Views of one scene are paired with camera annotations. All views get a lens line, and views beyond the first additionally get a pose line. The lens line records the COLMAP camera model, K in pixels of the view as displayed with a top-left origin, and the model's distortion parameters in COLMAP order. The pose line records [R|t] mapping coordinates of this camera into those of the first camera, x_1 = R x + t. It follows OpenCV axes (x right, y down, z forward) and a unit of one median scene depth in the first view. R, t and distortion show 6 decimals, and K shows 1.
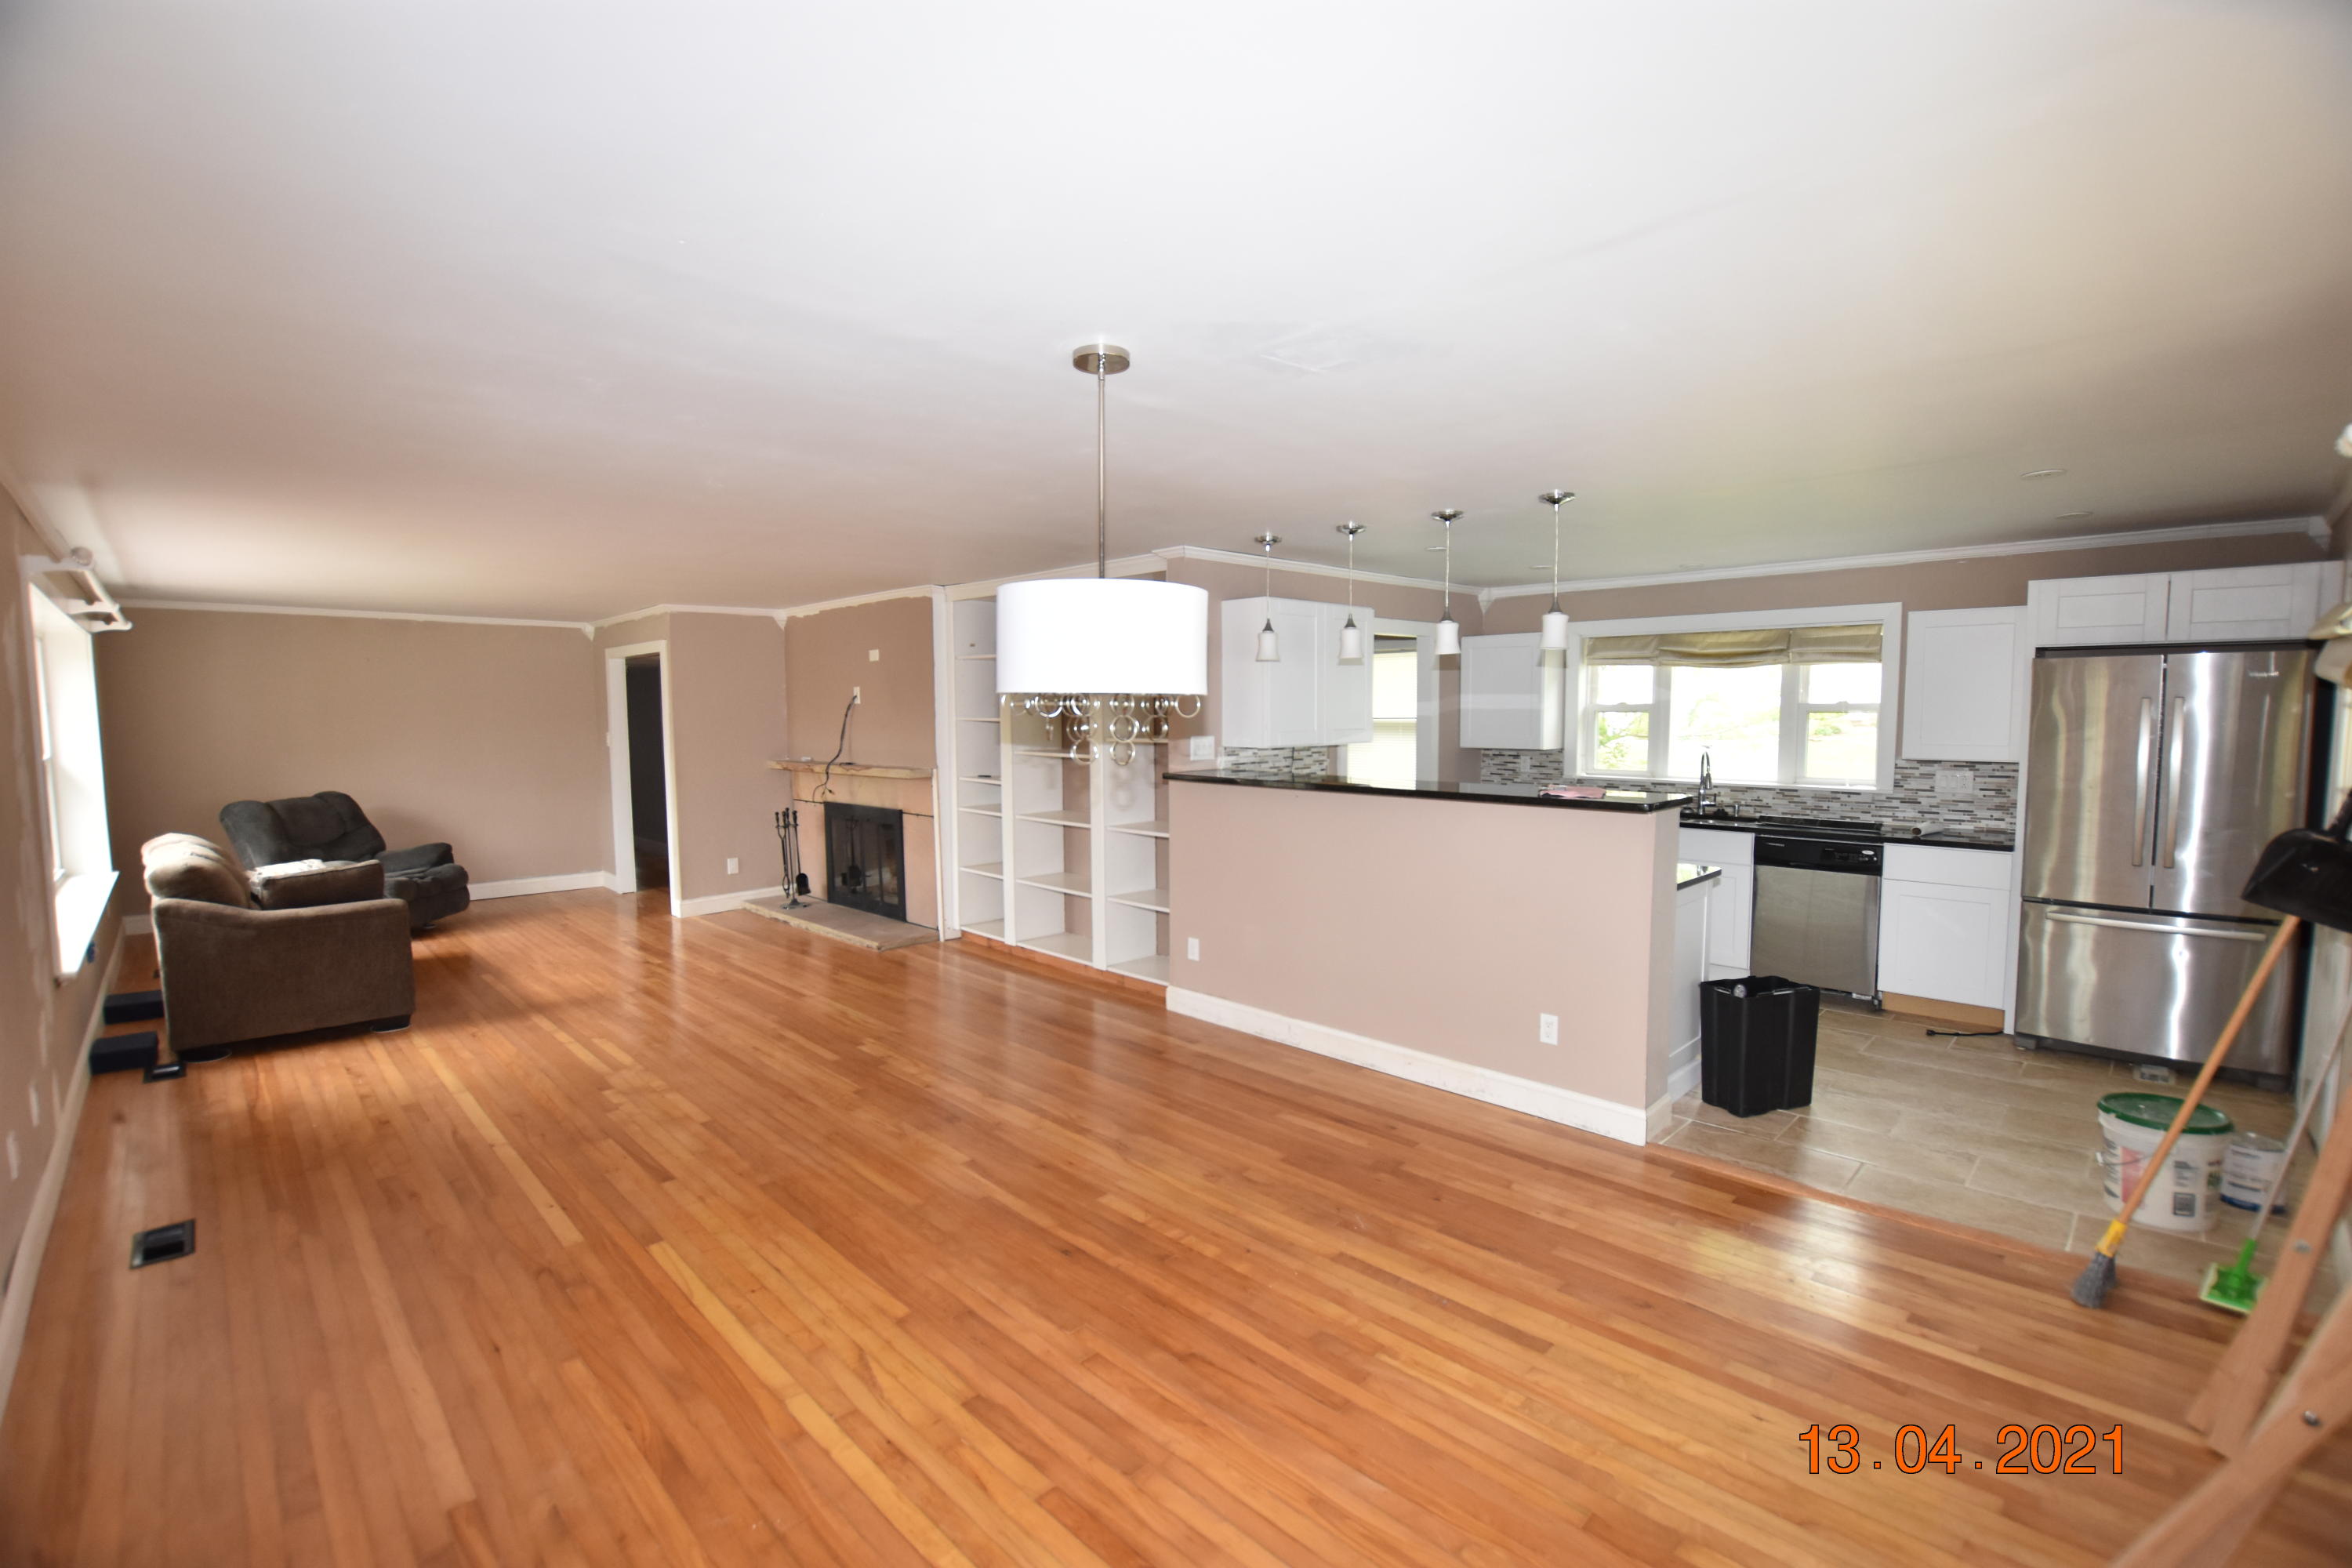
lens RADIAL K [[1028.9, 0, 1195.0], [0, 1028.9, 790.7], [0, 0, 1]] dist [-0.023405, 0.000362]
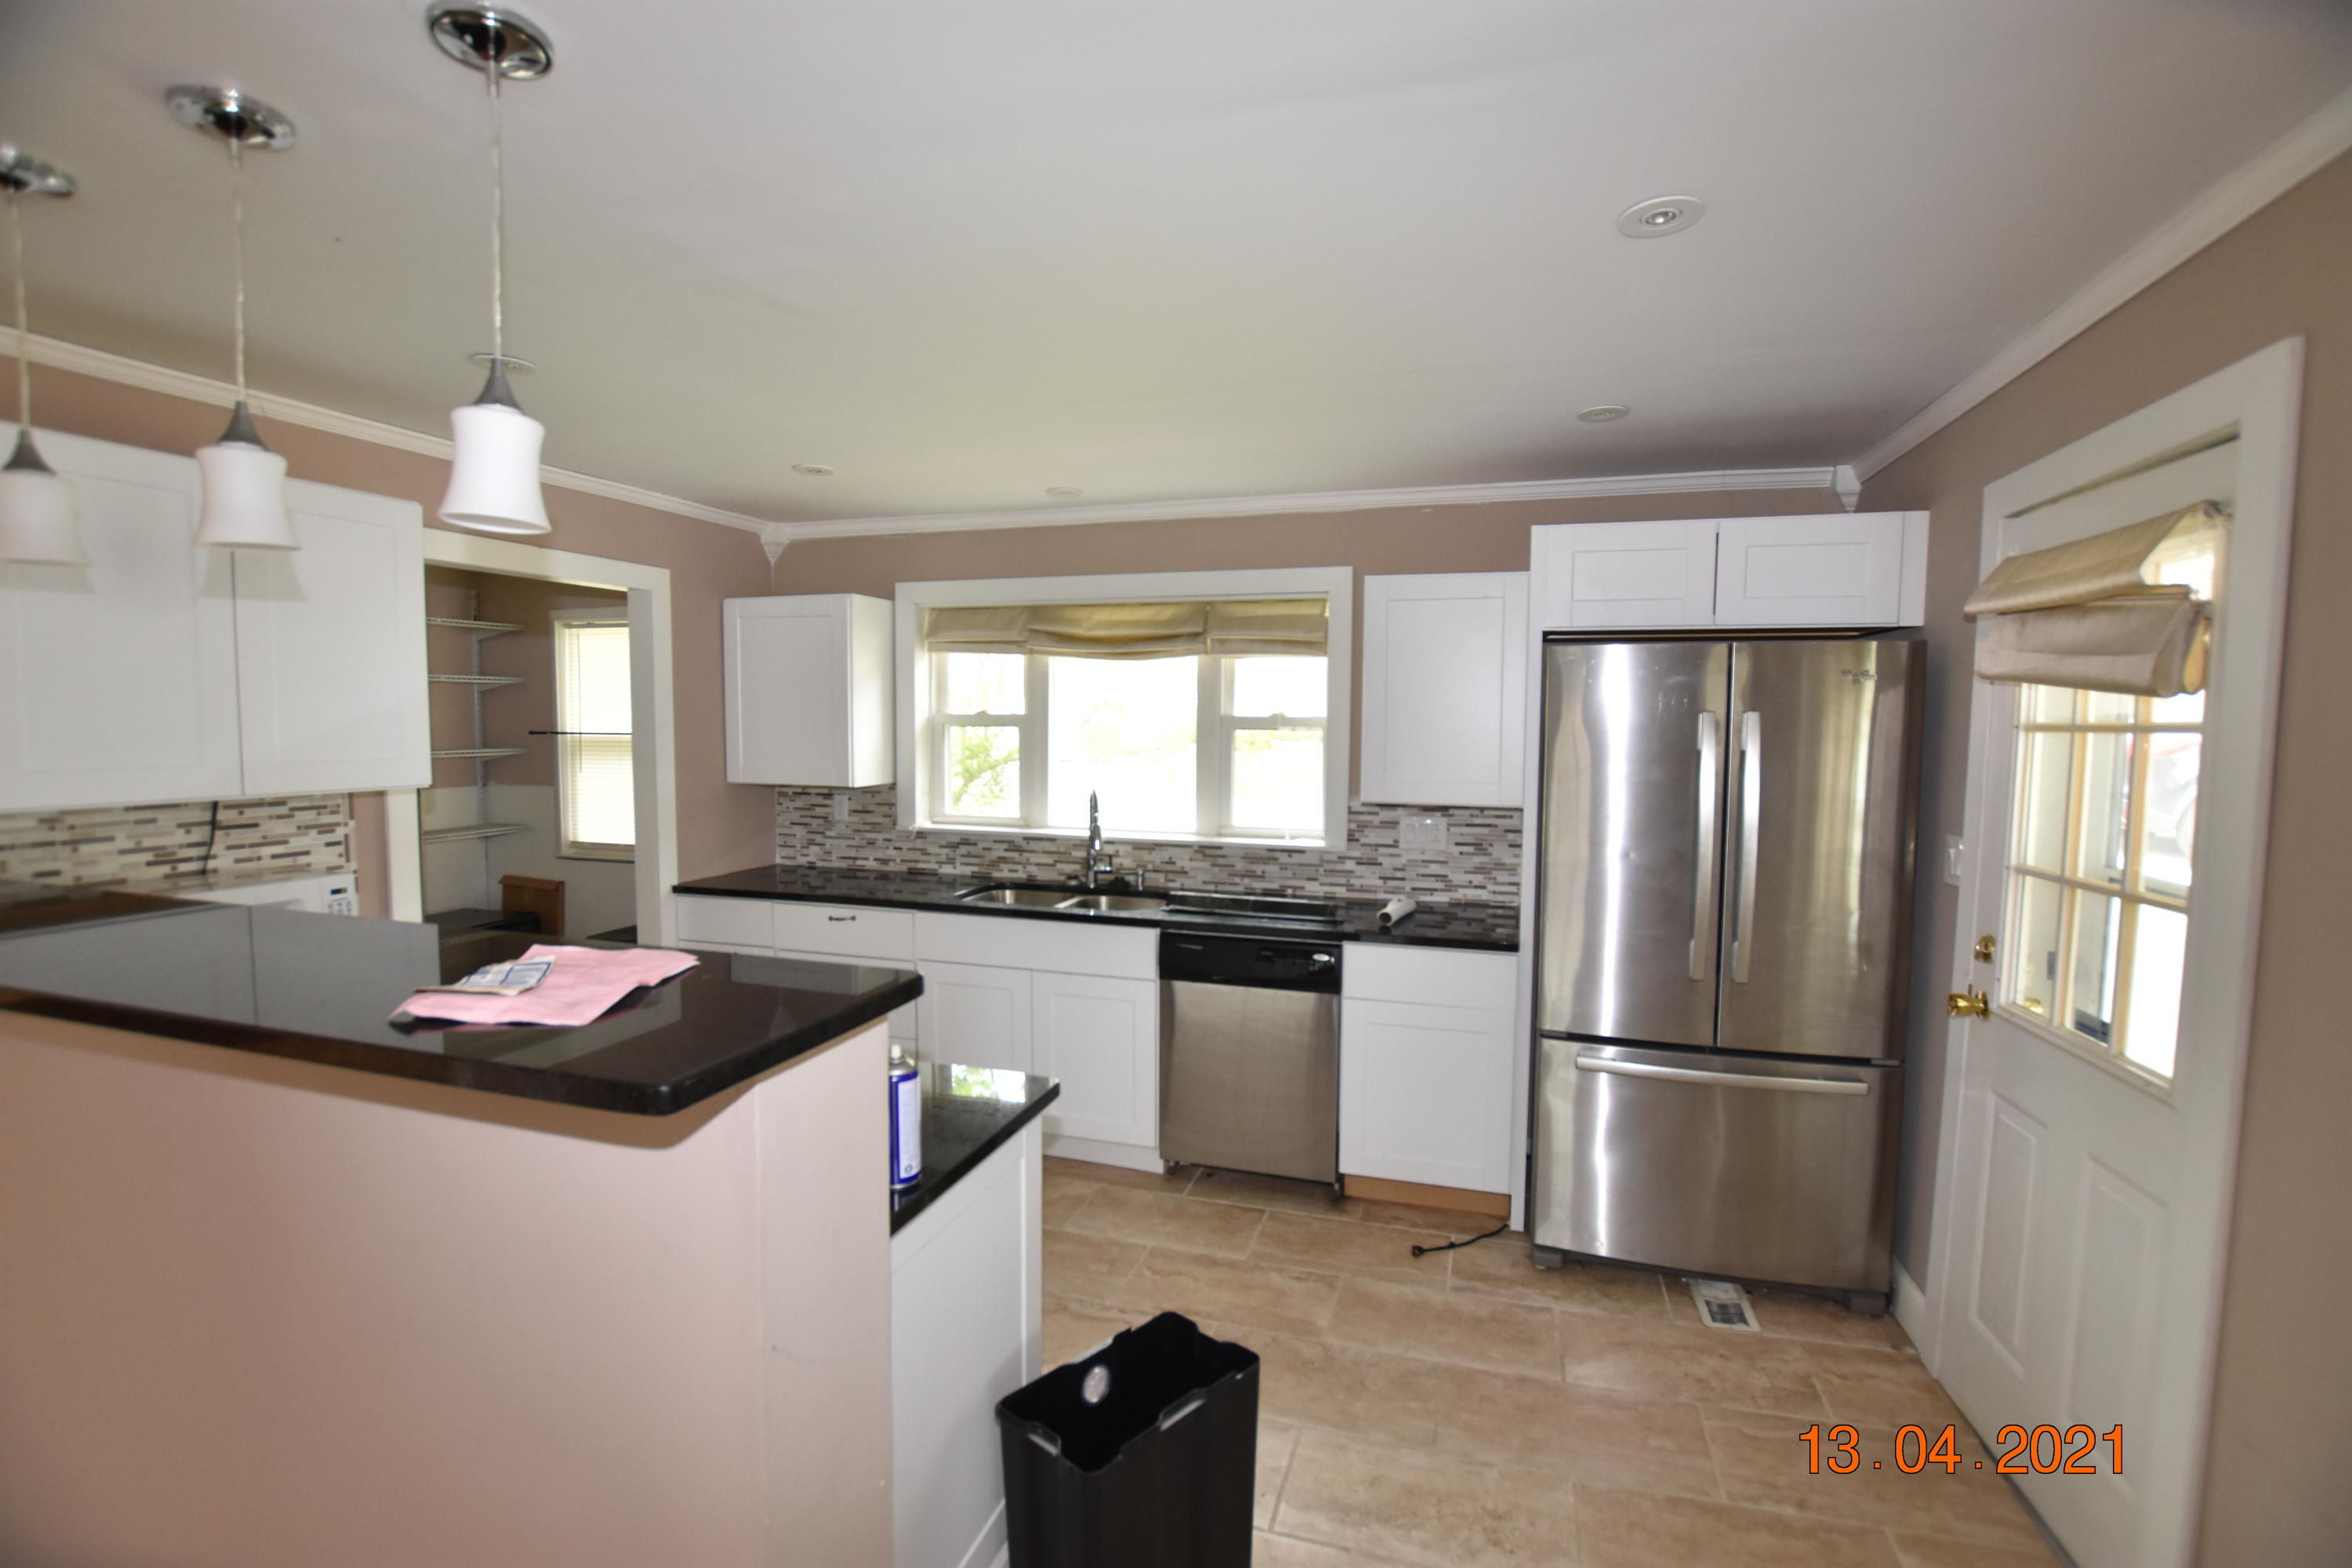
lens RADIAL K [[1028.9, 0, 1176.8], [0, 1028.9, 791.4], [0, 0, 1]] dist [-0.023405, 0.000362]
pose [[0.889552, -0.018945, 0.456442, 0.264691], [0.023712, 0.999708, -0.004719, -0.034228], [-0.456219, 0.015021, 0.889741, 0.426461]]
